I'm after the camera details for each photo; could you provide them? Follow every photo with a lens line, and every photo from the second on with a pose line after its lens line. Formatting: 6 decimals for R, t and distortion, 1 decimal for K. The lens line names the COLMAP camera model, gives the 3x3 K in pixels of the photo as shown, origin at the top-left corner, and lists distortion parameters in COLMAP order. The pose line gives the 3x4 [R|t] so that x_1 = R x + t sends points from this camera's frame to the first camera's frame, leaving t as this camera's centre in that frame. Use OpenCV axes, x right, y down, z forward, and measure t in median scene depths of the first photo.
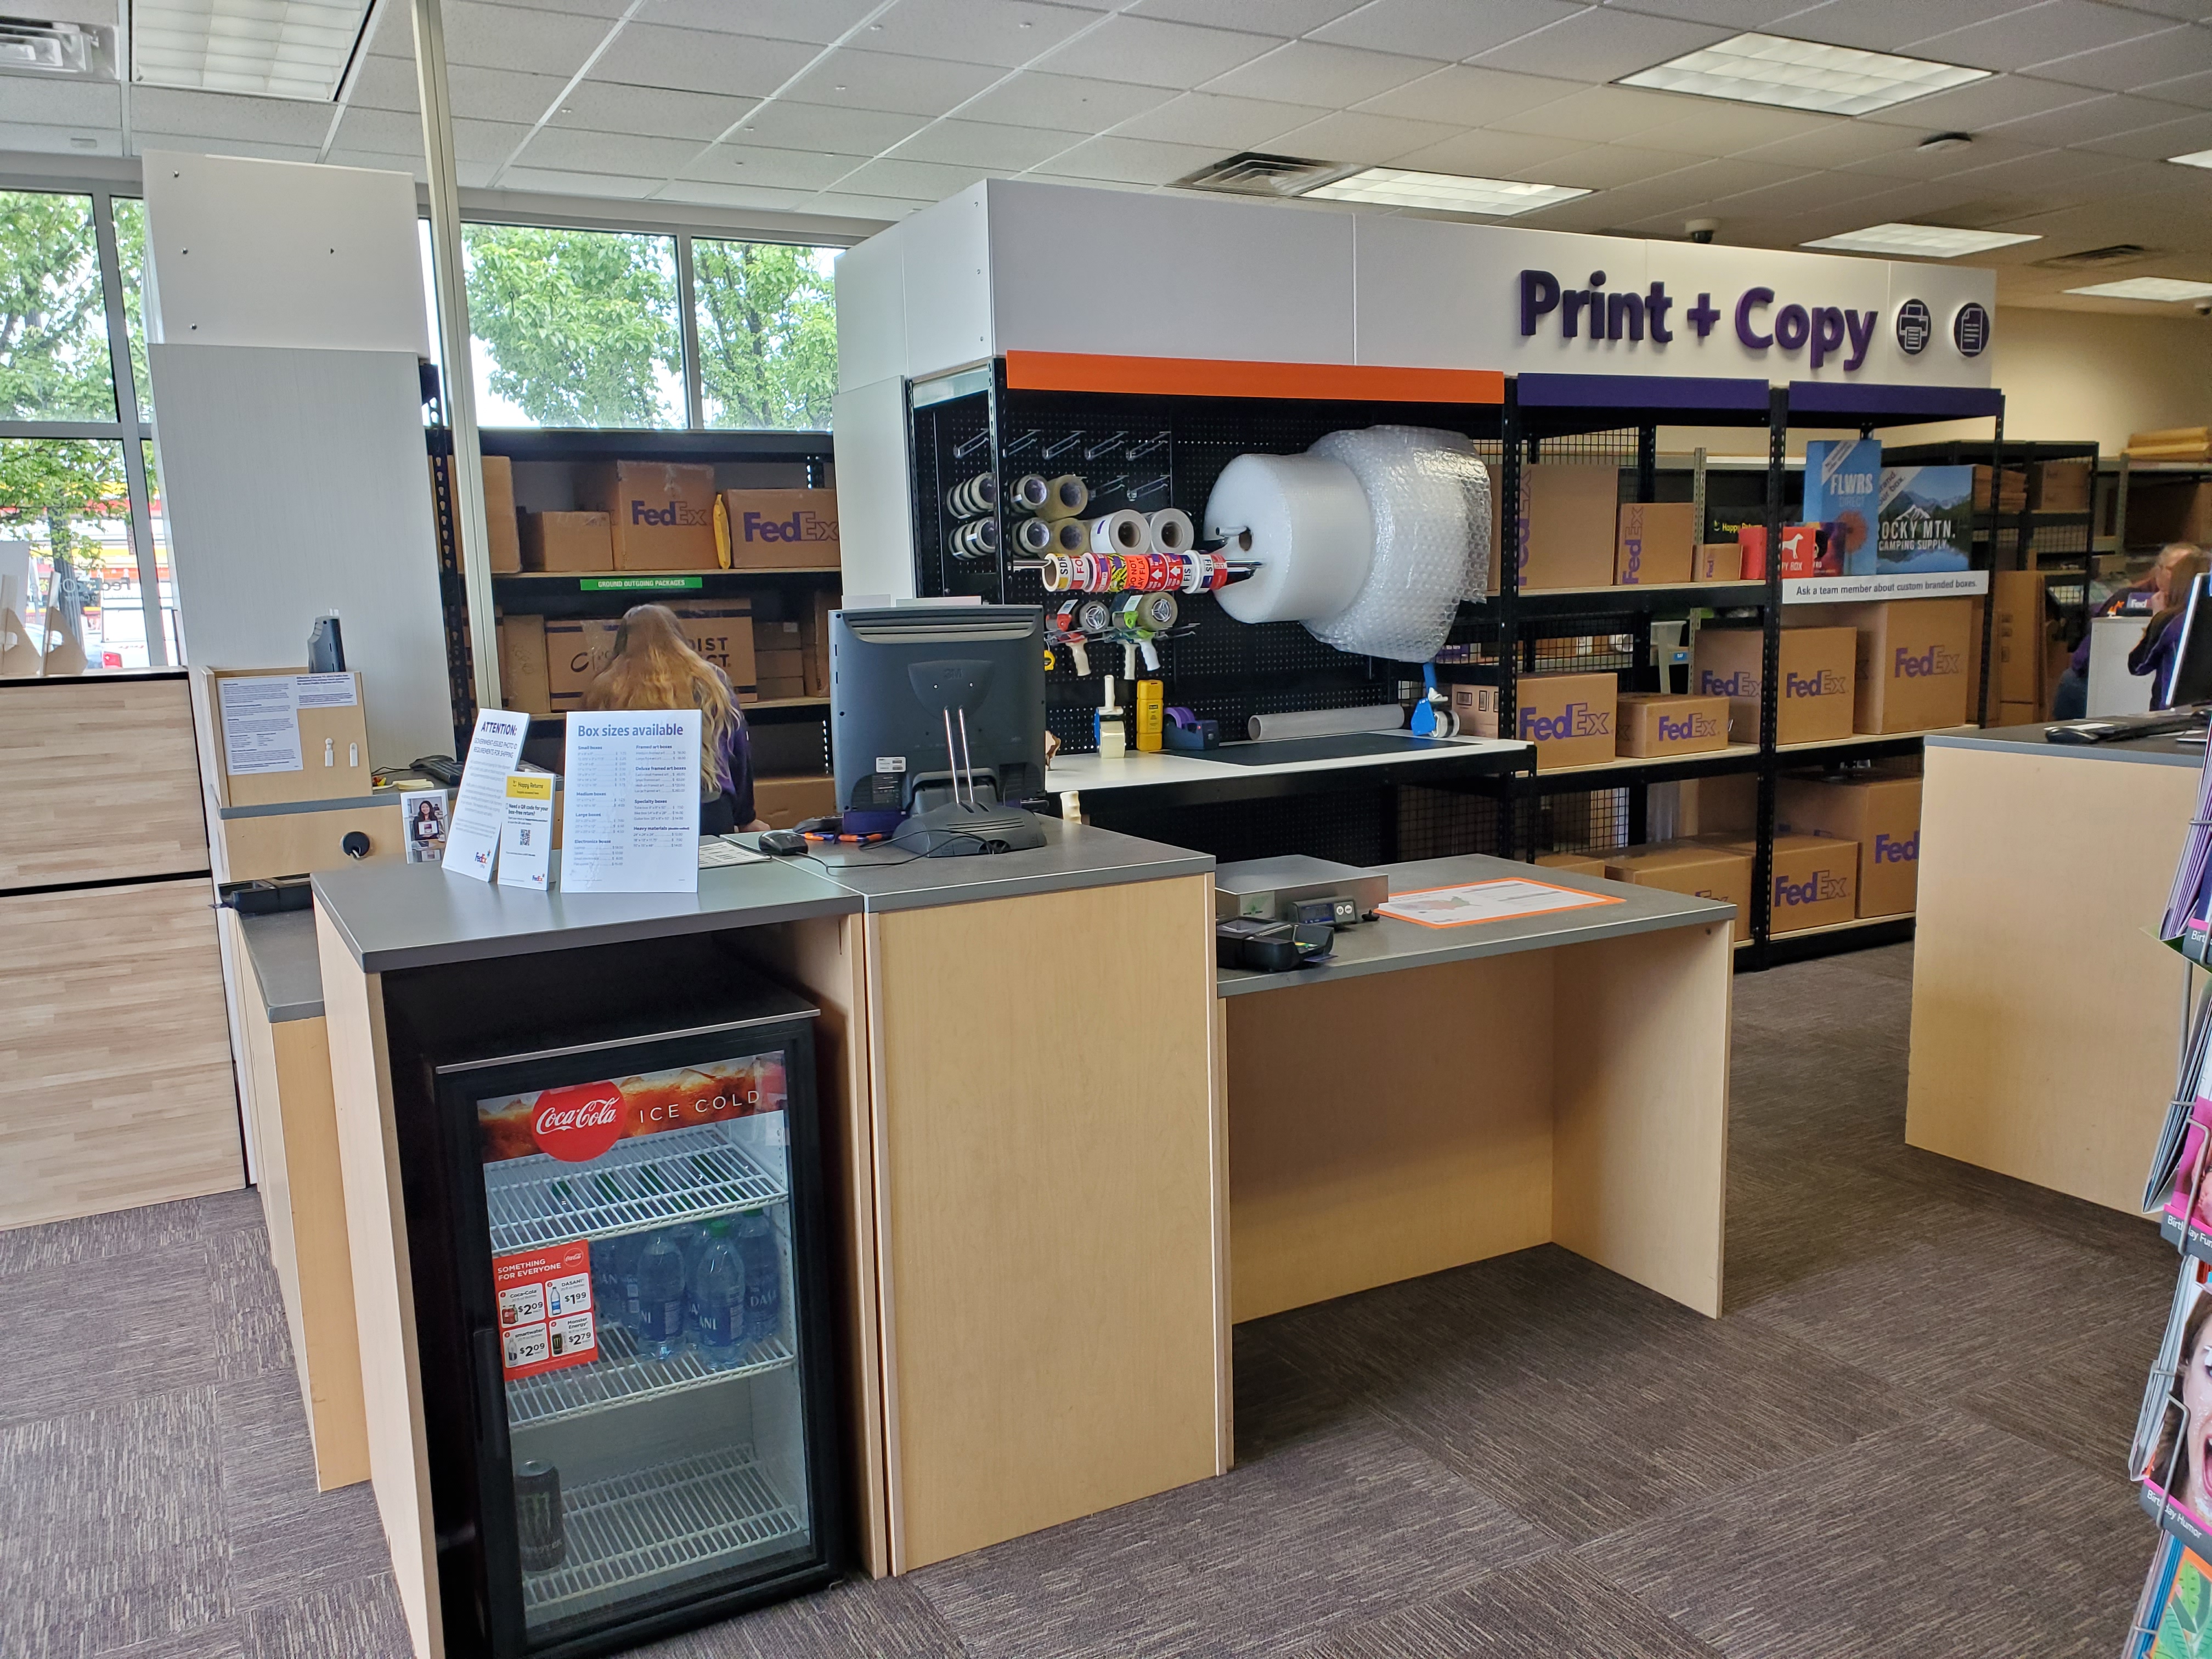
lens RADIAL K [[1718.5, 0, 1114.2], [0, 1718.5, 845.6], [0, 0, 1]] dist [0.062241, -0.055789]
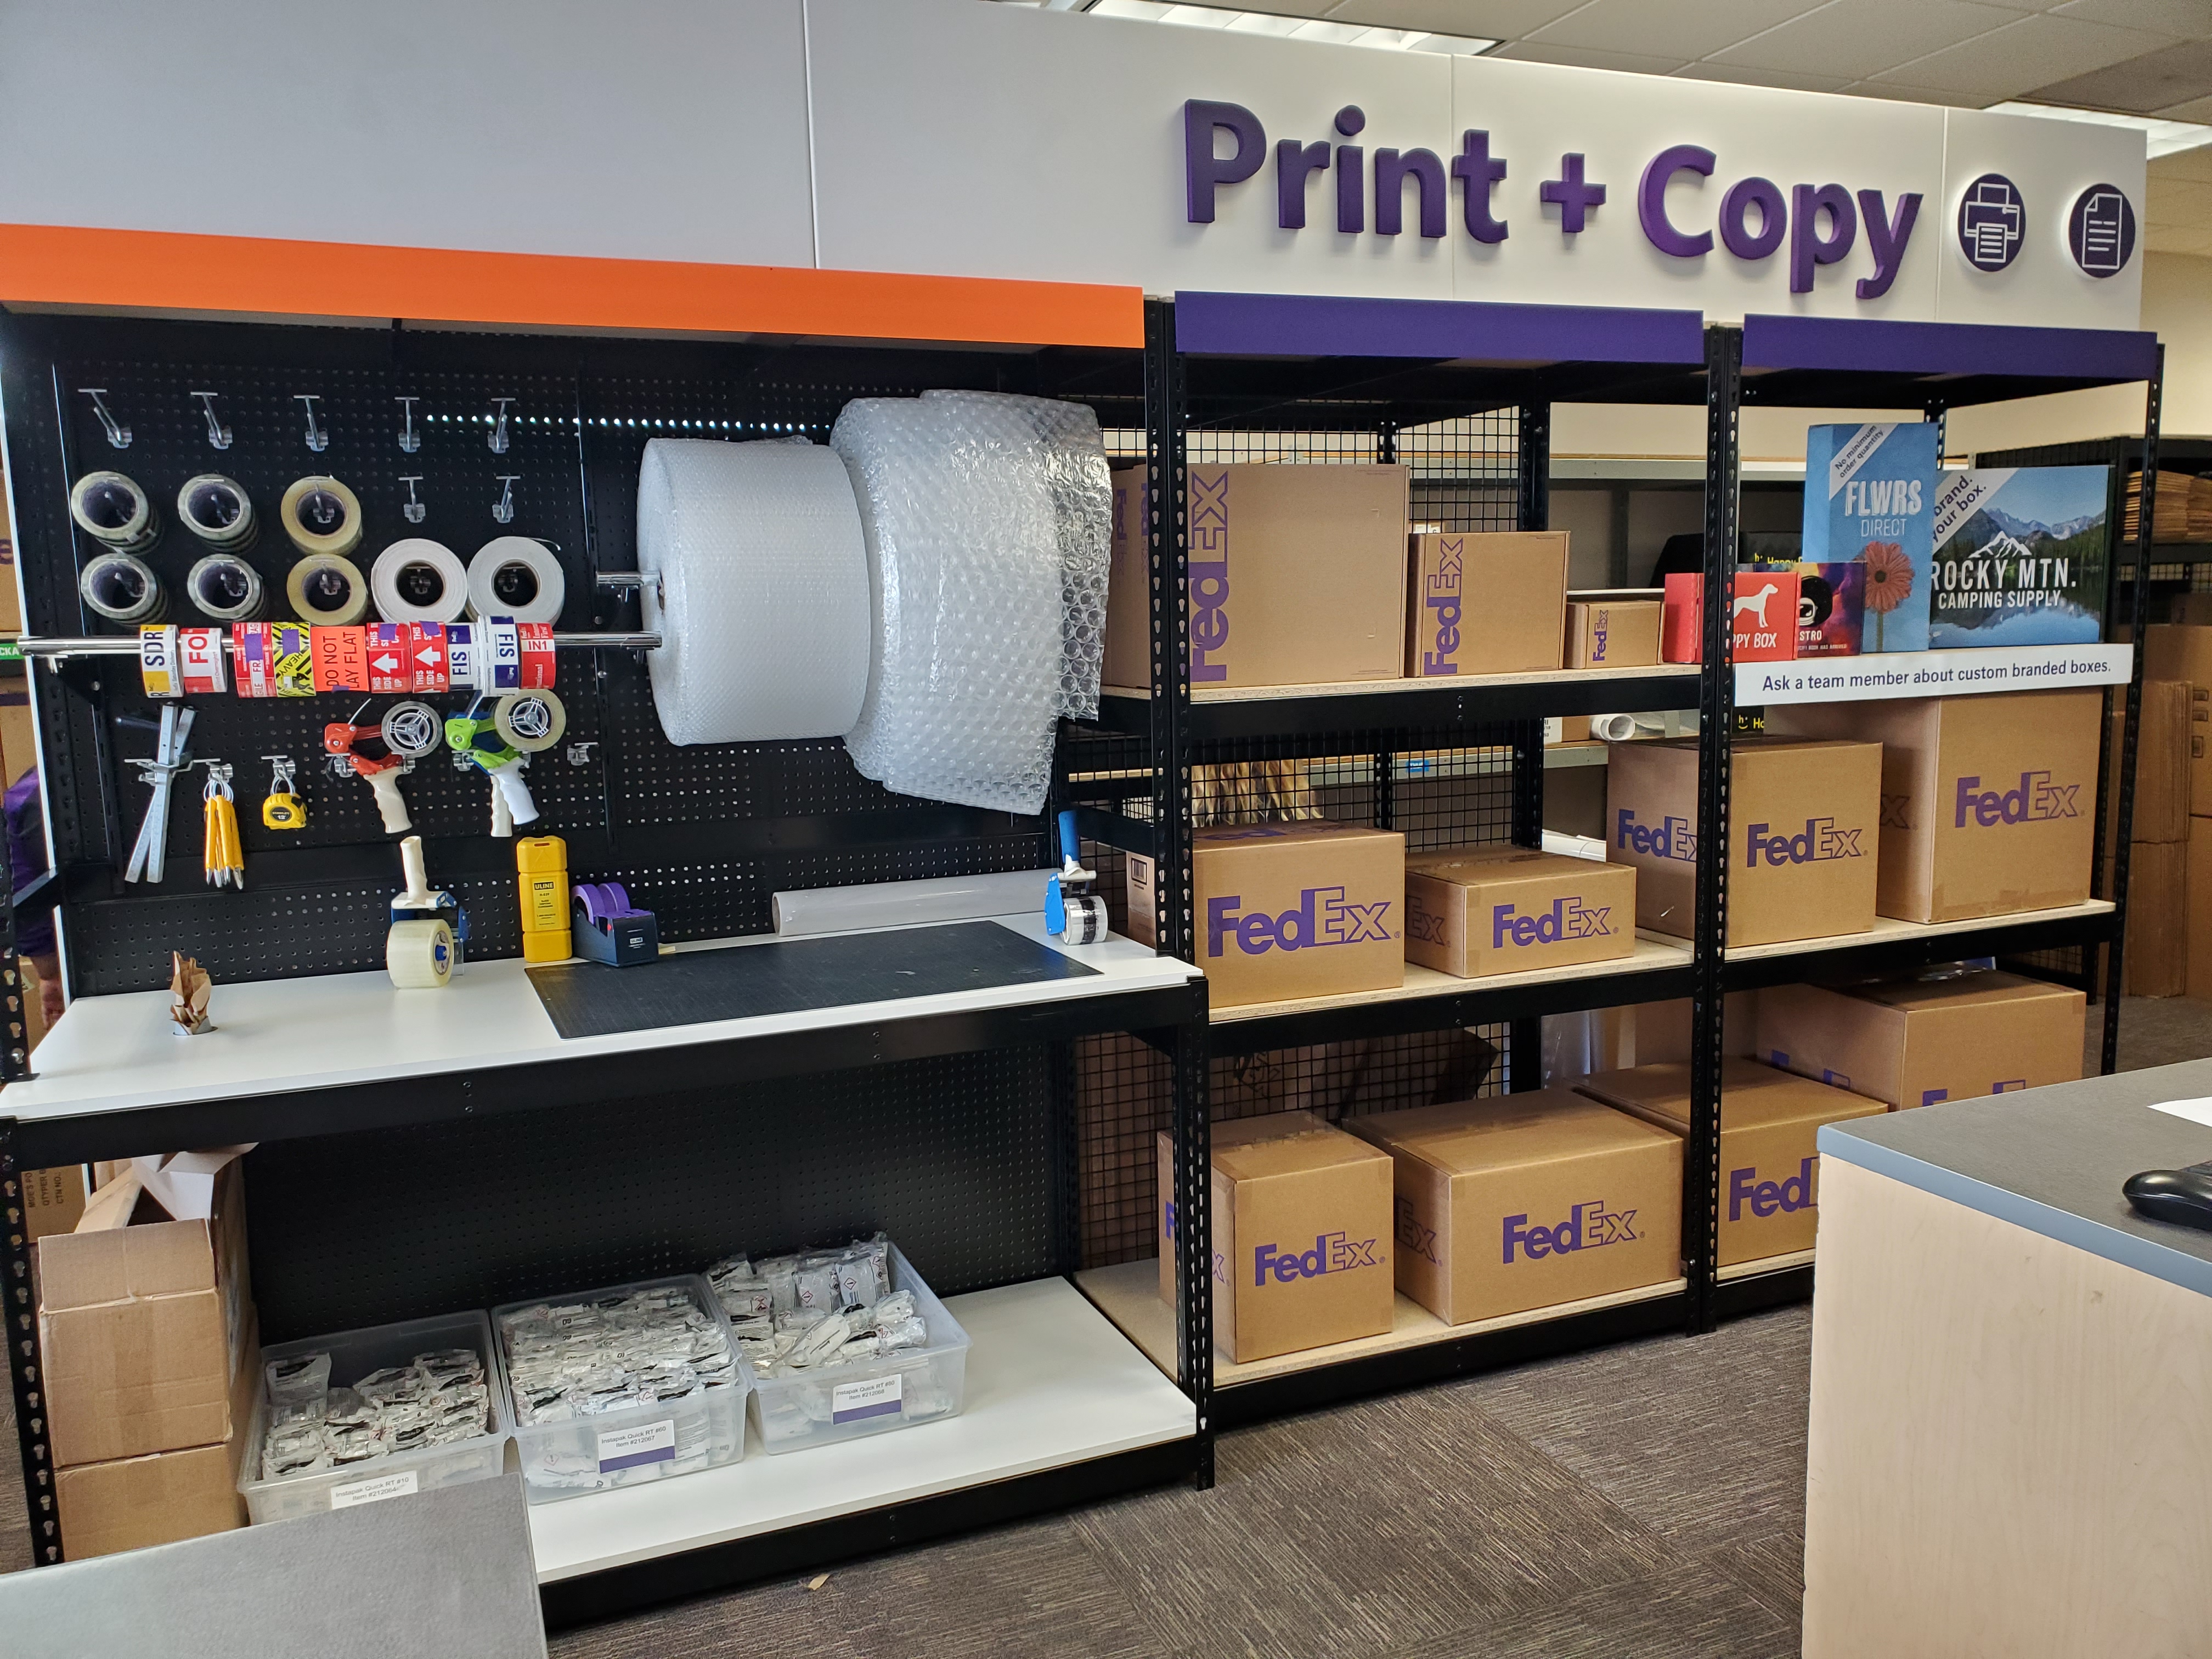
lens RADIAL K [[1718.5, 0, 1114.2], [0, 1718.5, 845.6], [0, 0, 1]] dist [0.062241, -0.055789]
pose [[0.993950, 0.020510, -0.107906, 0.253018], [-0.021444, 0.999742, -0.007507, -0.087774], [0.107724, 0.009776, 0.994133, 0.425225]]
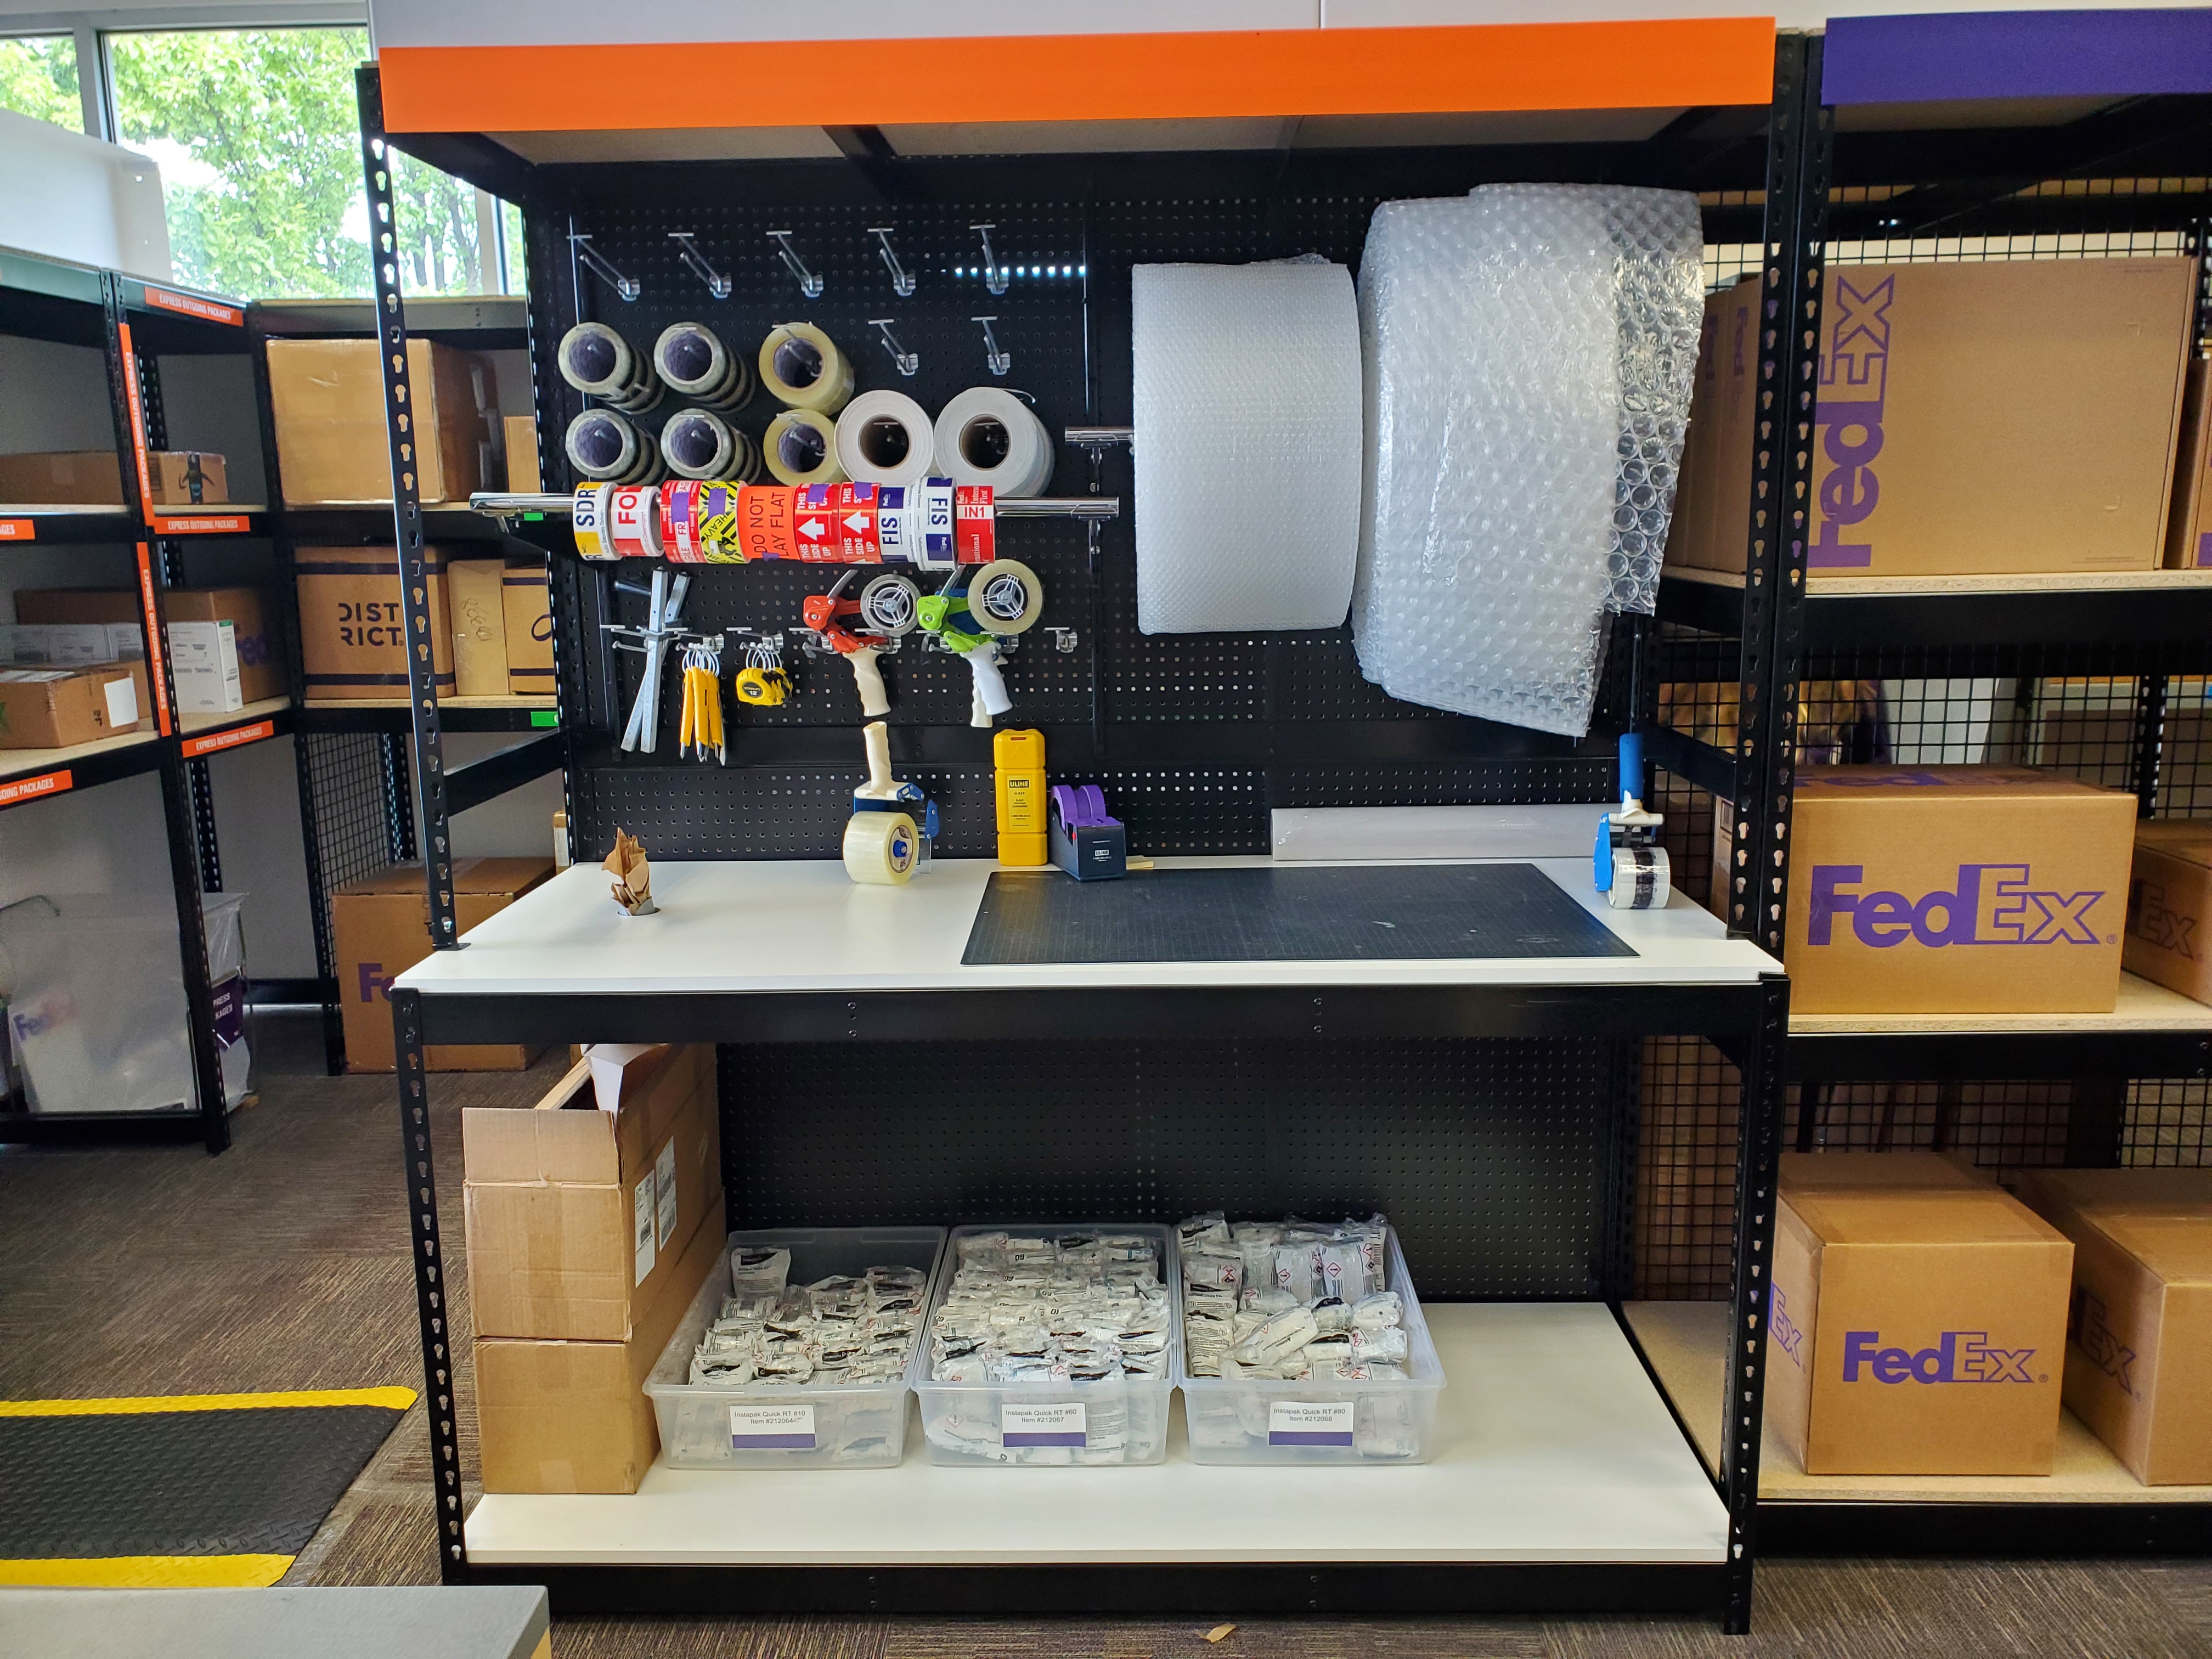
lens RADIAL K [[1718.5, 0, 1114.2], [0, 1718.5, 845.6], [0, 0, 1]] dist [0.062241, -0.055789]
pose [[0.866624, 0.111644, -0.486311, 0.278457], [-0.084230, 0.993392, 0.077956, -0.097957], [0.491801, -0.026597, 0.870301, 0.532675]]
